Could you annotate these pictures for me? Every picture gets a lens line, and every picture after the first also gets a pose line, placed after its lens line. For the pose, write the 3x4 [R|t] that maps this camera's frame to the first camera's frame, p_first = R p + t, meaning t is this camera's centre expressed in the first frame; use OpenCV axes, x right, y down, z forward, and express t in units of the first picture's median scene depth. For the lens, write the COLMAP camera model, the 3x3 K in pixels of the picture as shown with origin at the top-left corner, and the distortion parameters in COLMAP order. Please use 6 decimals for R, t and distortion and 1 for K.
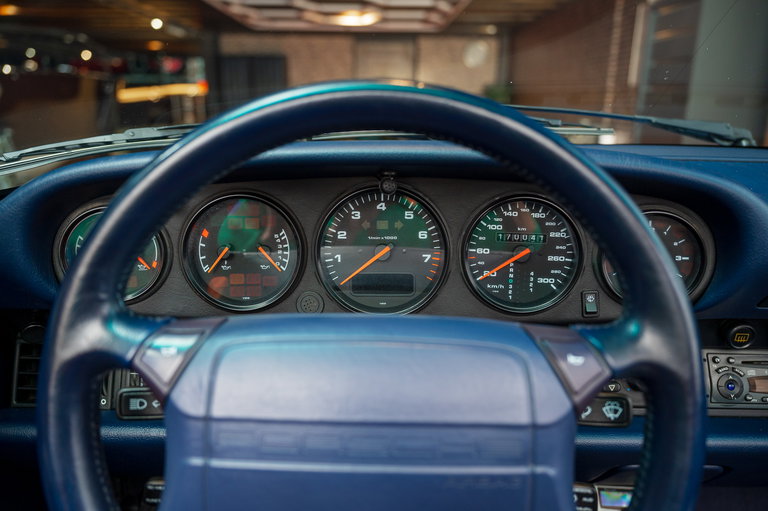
lens RADIAL K [[549.8, 0, 383.6], [0, 549.8, 244.9], [0, 0, 1]] dist [-0.002468, -0.000535]
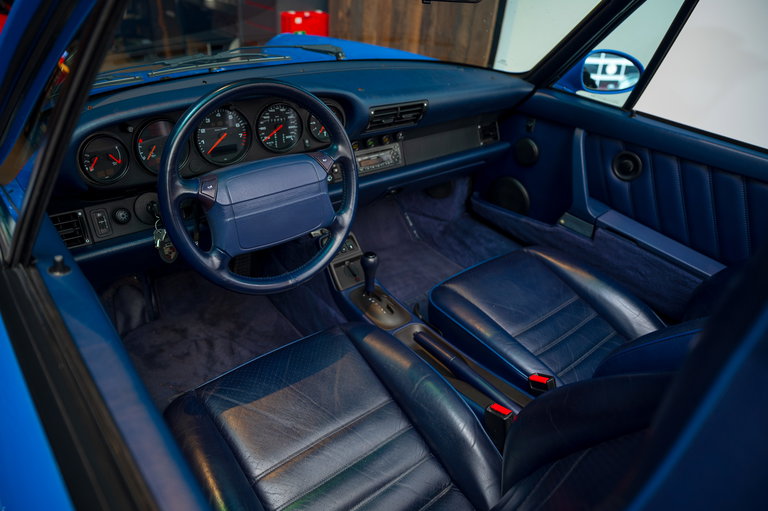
lens RADIAL K [[516.3, 0, 384.0], [0, 516.3, 255.5], [0, 0, 1]] dist [-0.001430, -0.000761]
pose [[0.755994, -0.296763, 0.583442, -0.872275], [0.103219, 0.934220, 0.341437, -0.180617], [-0.646389, -0.197903, 0.736896, -1.050757]]
